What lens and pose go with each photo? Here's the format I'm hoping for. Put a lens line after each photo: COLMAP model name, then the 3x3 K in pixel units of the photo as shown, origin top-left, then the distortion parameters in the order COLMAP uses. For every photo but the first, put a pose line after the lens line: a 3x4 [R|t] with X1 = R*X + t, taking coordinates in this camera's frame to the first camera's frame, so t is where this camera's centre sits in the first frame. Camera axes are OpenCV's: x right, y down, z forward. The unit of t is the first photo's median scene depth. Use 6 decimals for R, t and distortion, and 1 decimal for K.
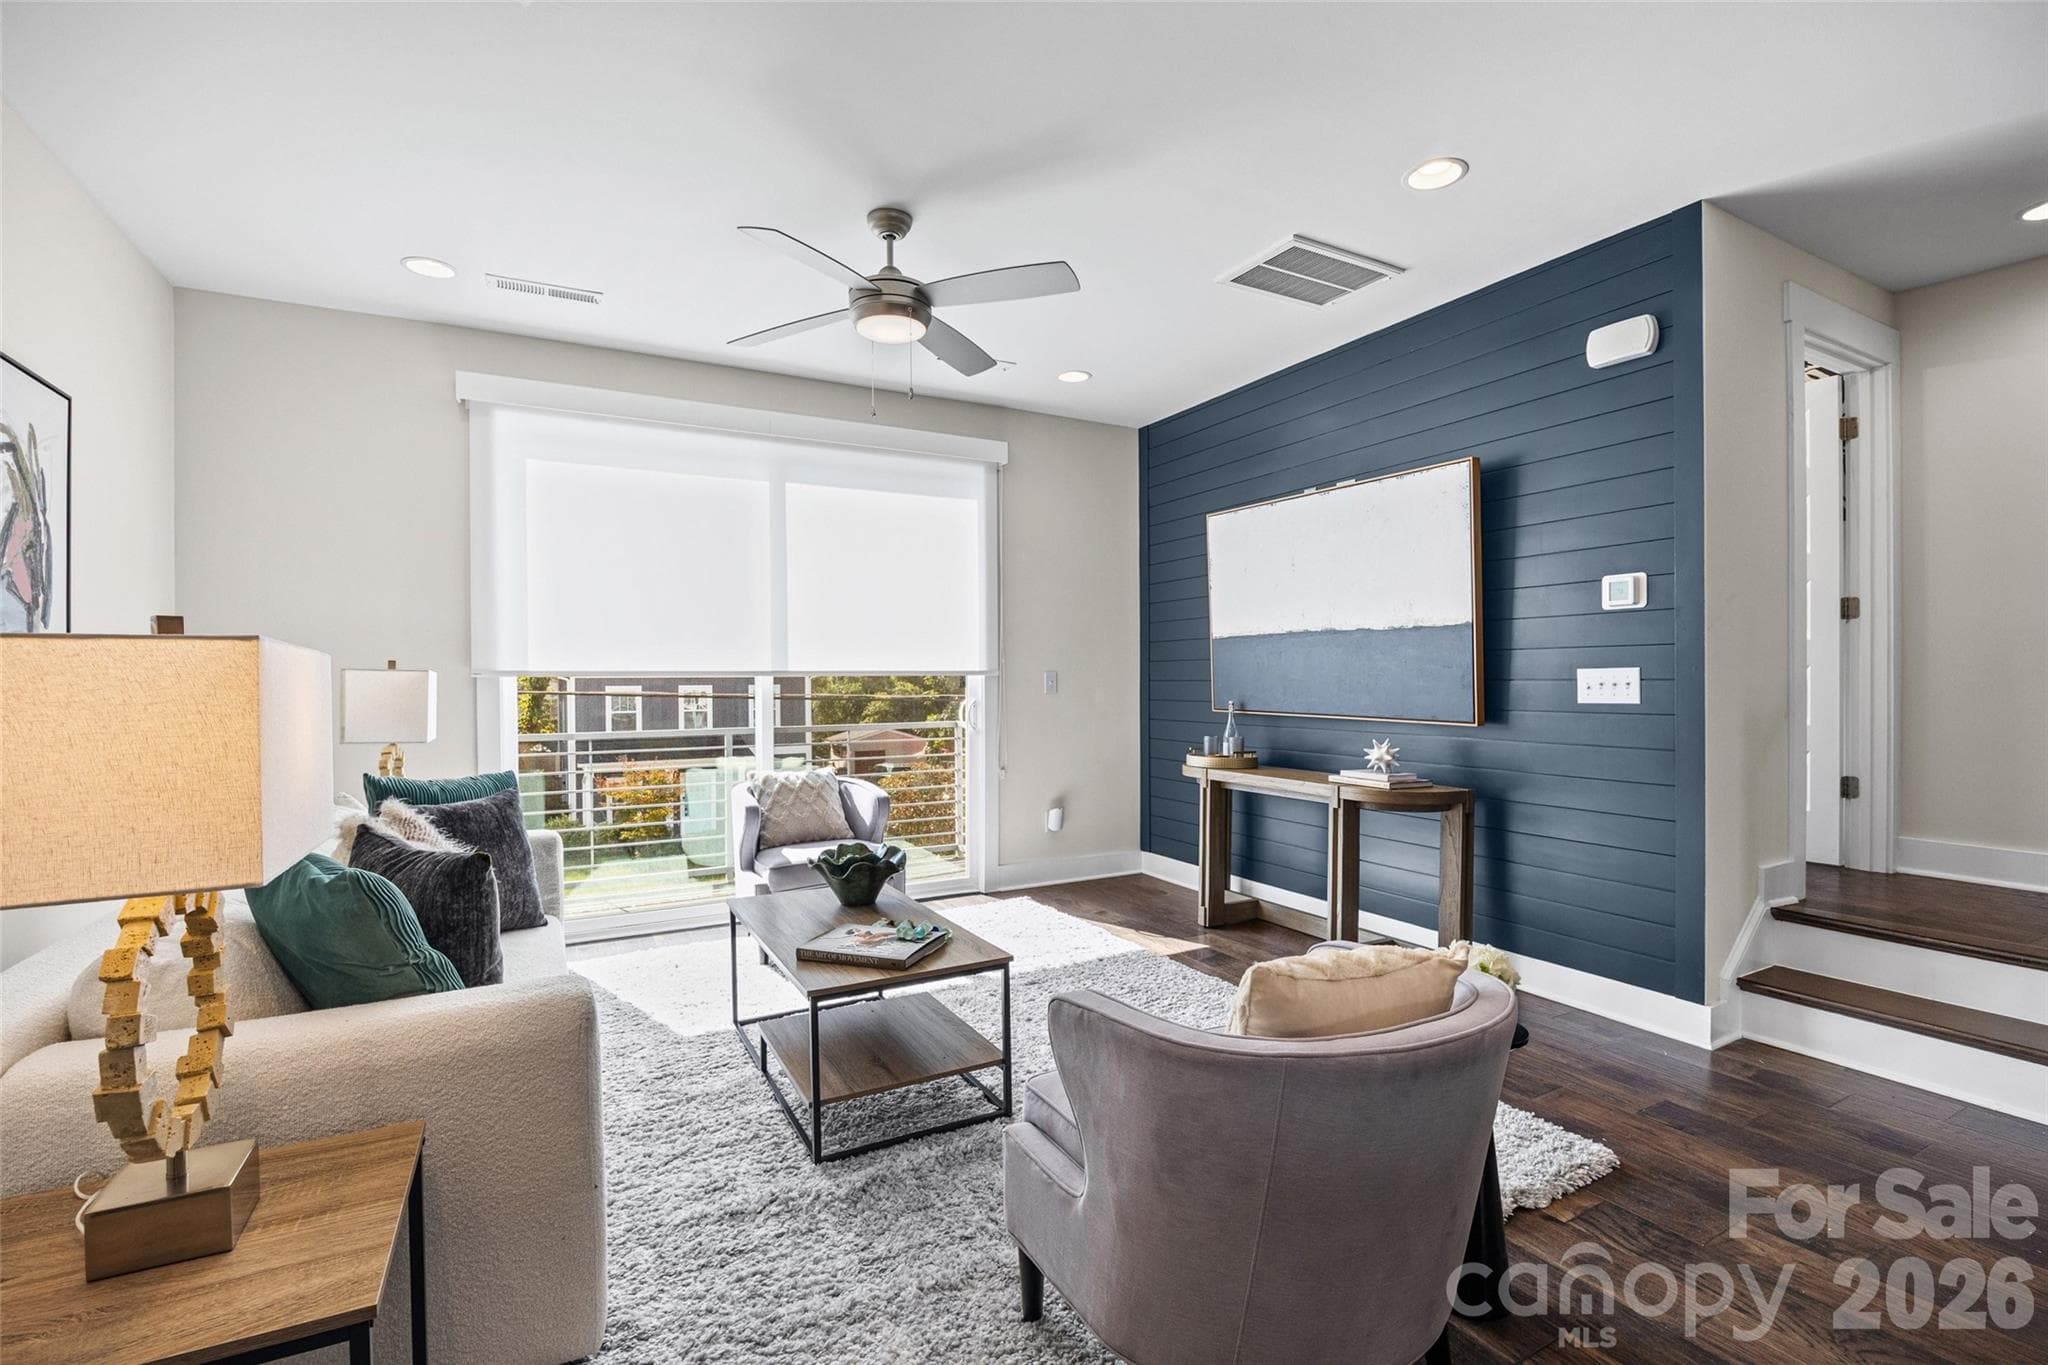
lens RADIAL K [[927.6, 0, 1026.0], [0, 927.6, 690.2], [0, 0, 1]] dist [-0.002718, -0.000162]
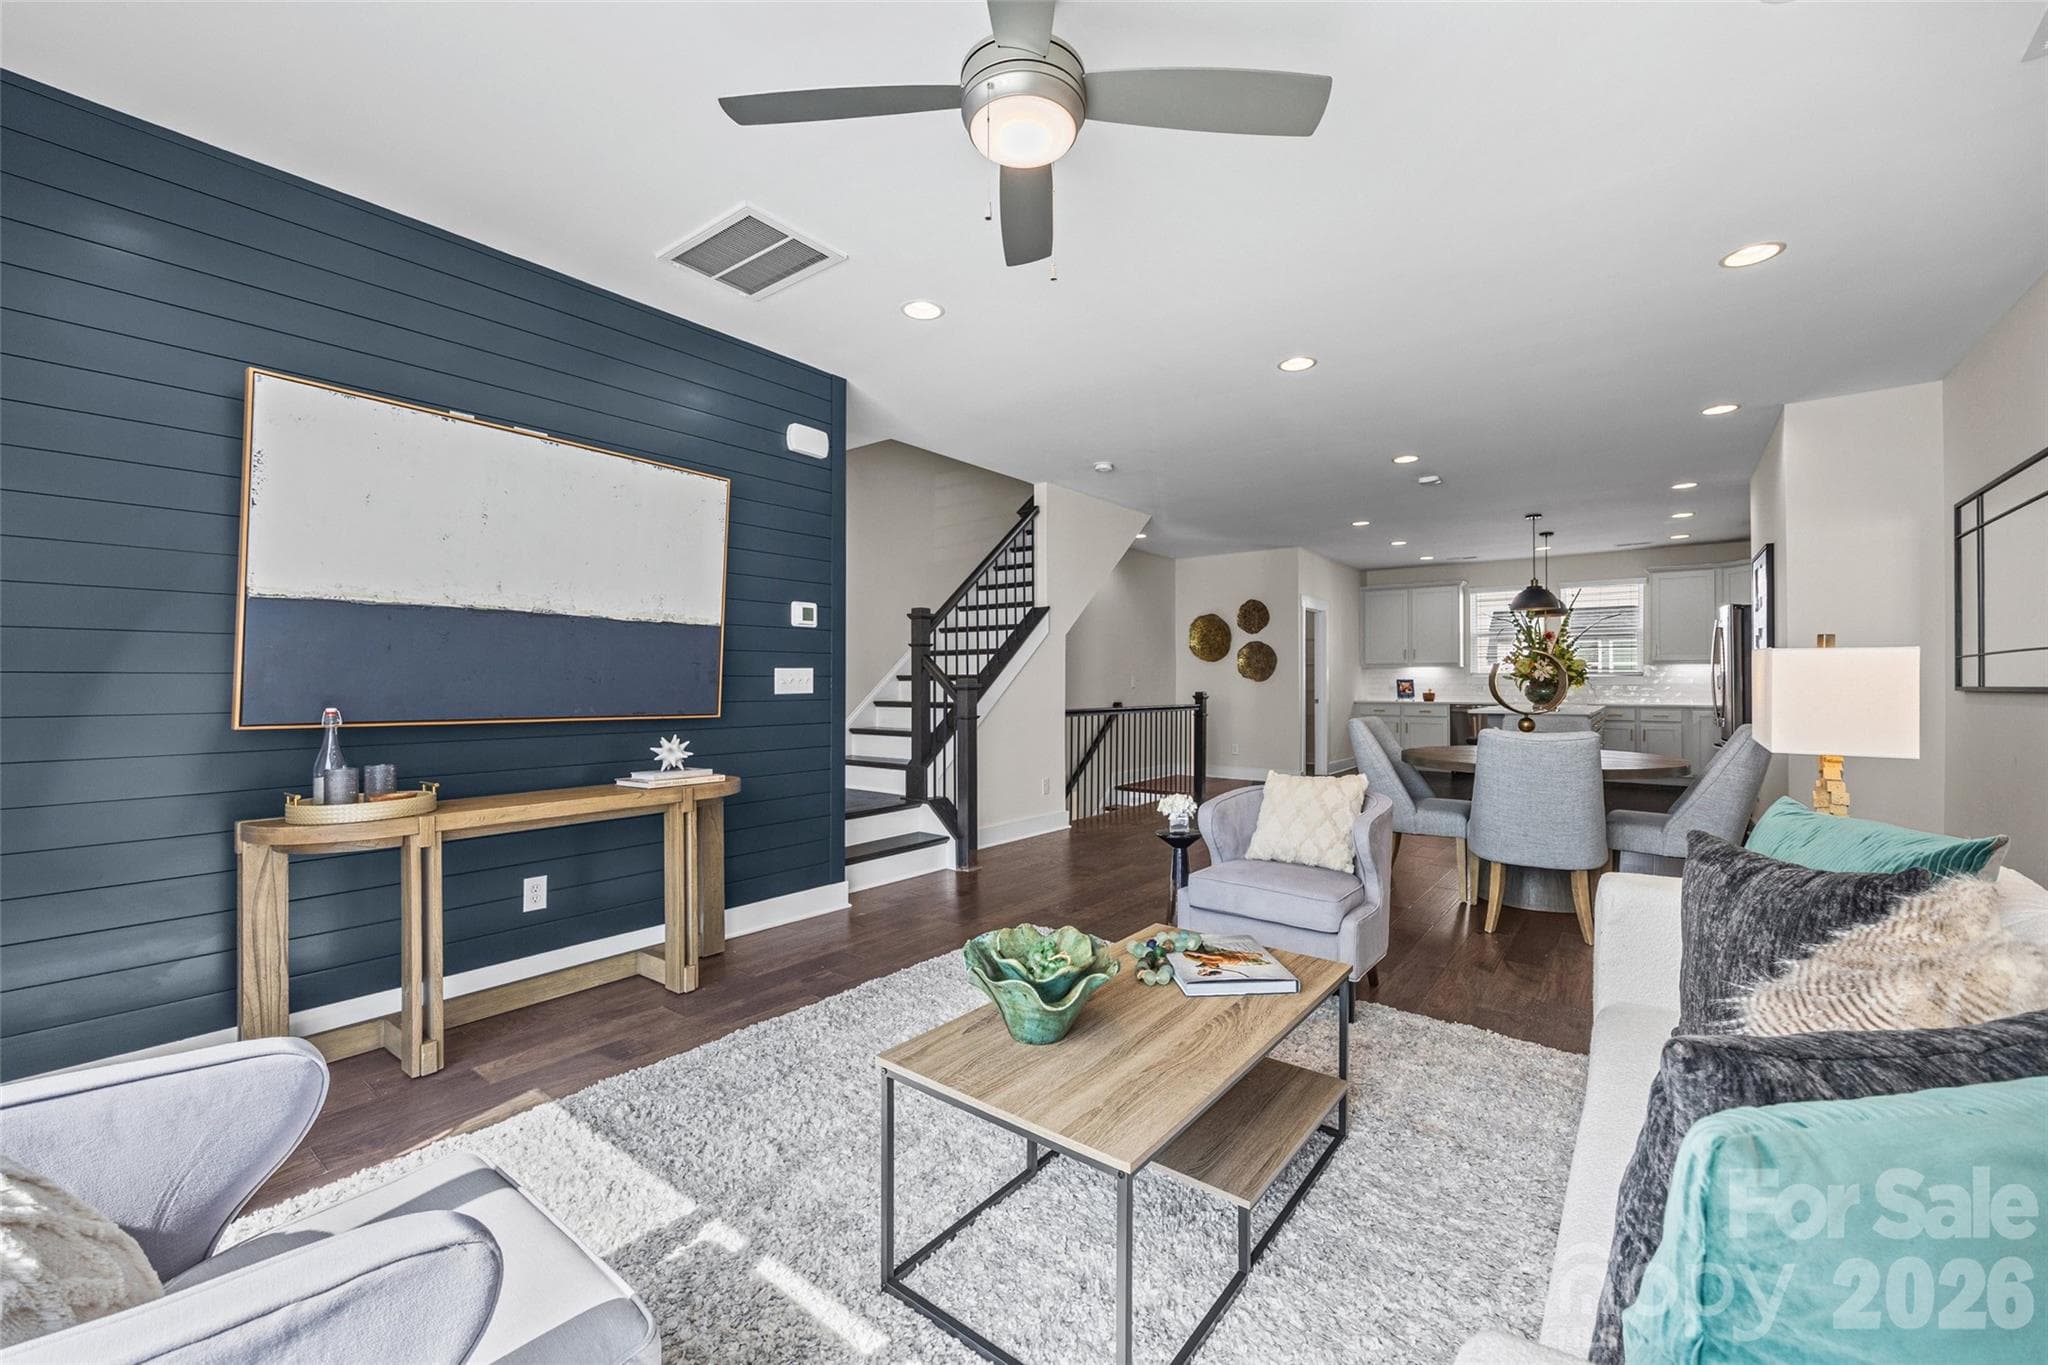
lens RADIAL K [[868.6, 0, 1019.4], [0, 868.6, 674.0], [0, 0, 1]] dist [0.002998, 0.000018]
pose [[-0.409955, 0.004557, 0.912095, -0.681932], [0.002655, 0.999989, -0.003803, -0.009443], [-0.912102, 0.000862, -0.409962, 1.197039]]
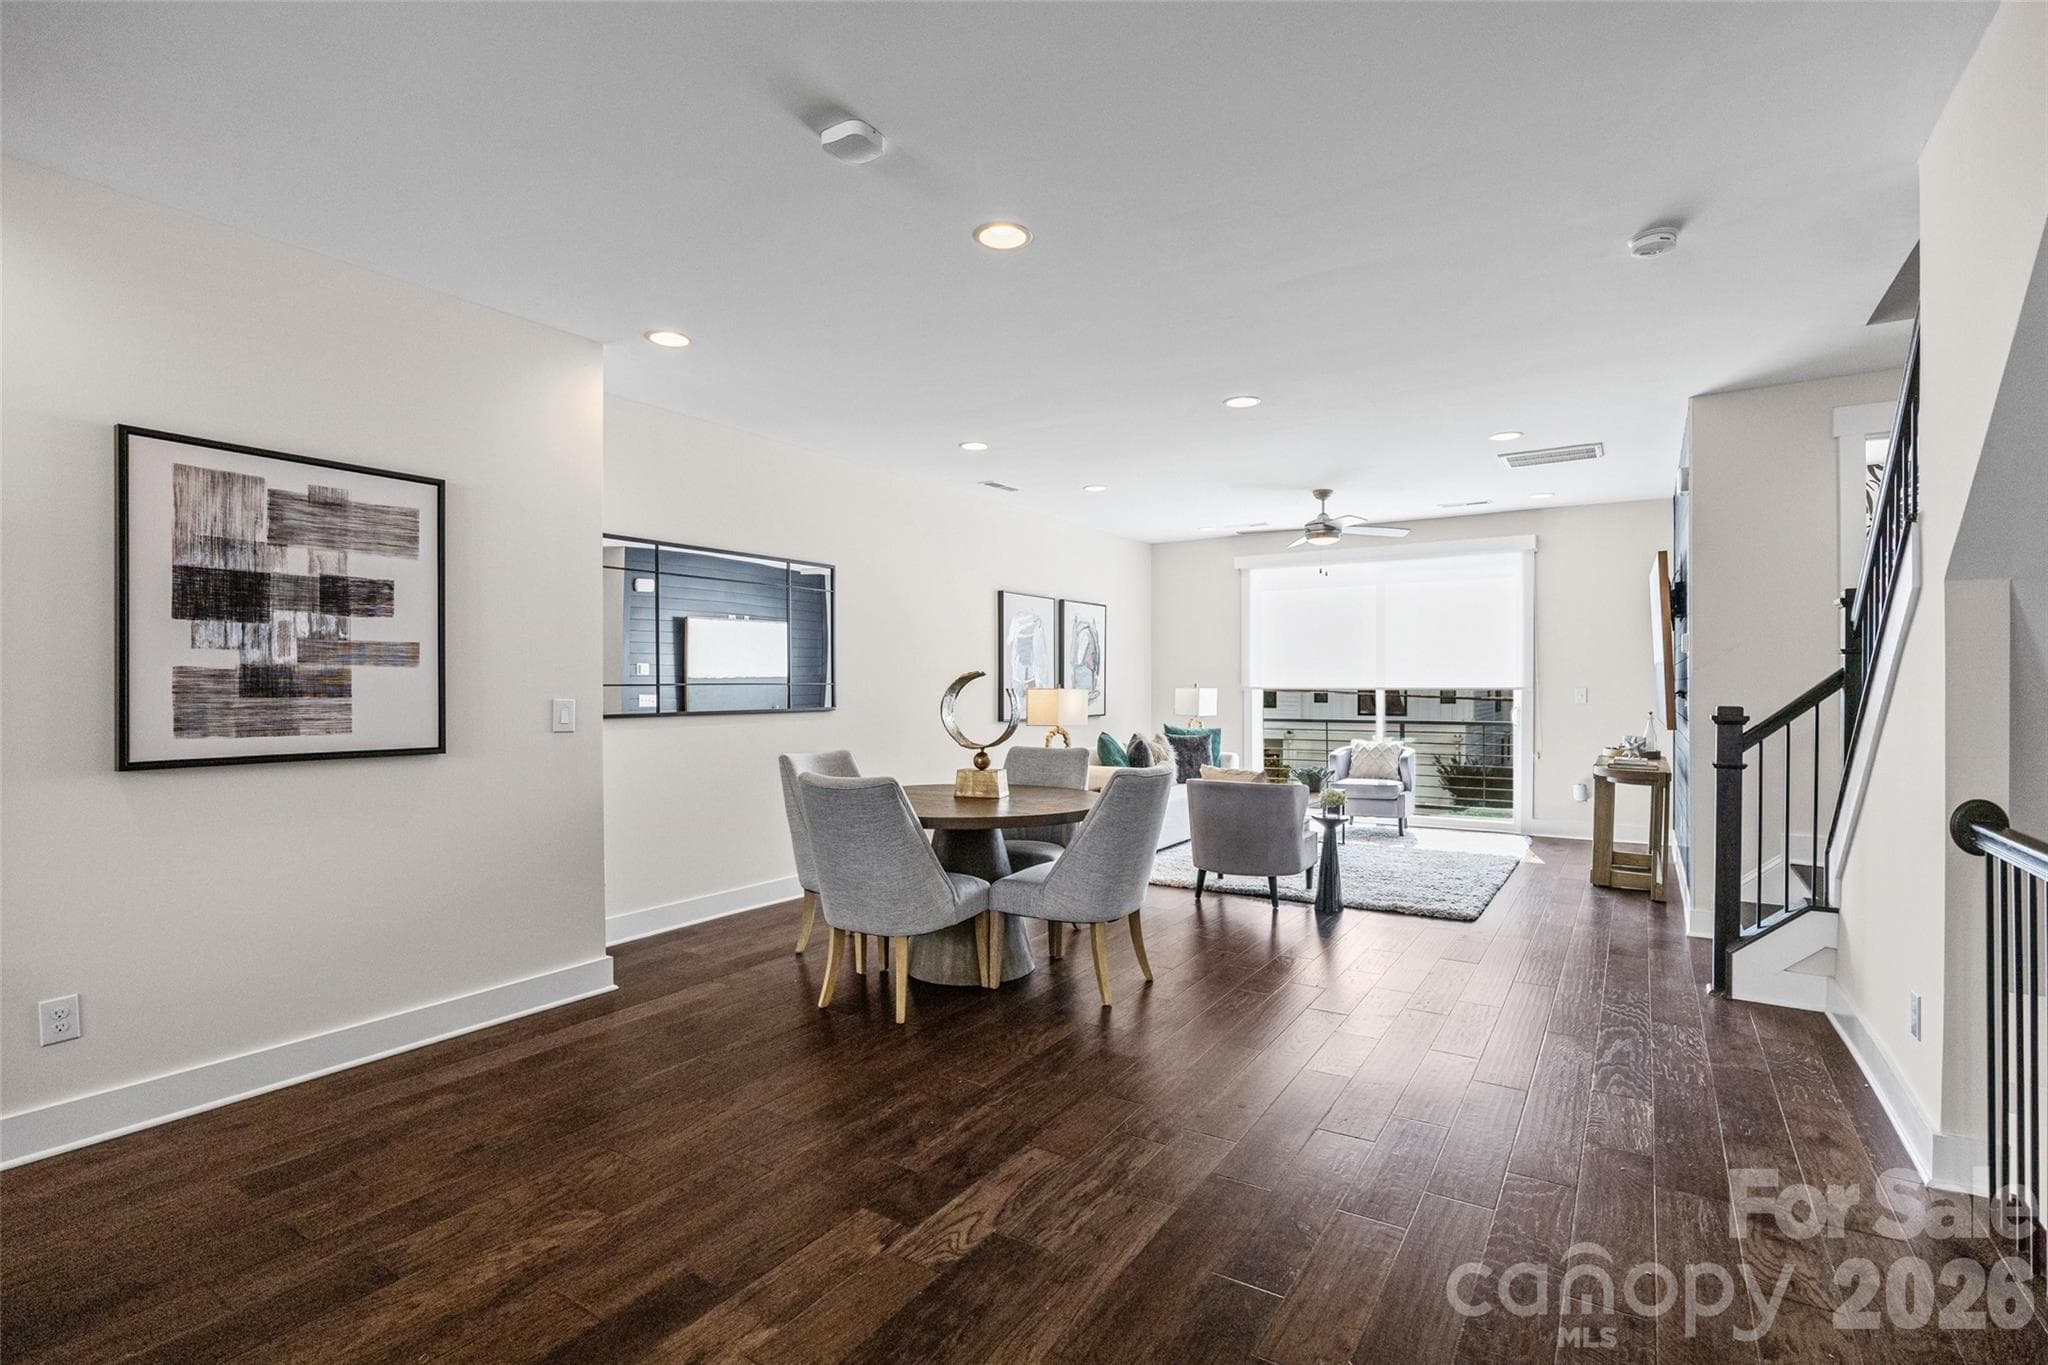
lens RADIAL K [[927.6, 0, 1024.5], [0, 927.6, 679.2], [0, 0, 1]] dist [-0.002718, -0.000162]
pose [[0.464928, 0.005675, -0.885330, 1.086868], [0.000753, 0.999977, 0.006806, -0.053761], [0.885348, -0.003831, 0.464912, -0.489558]]
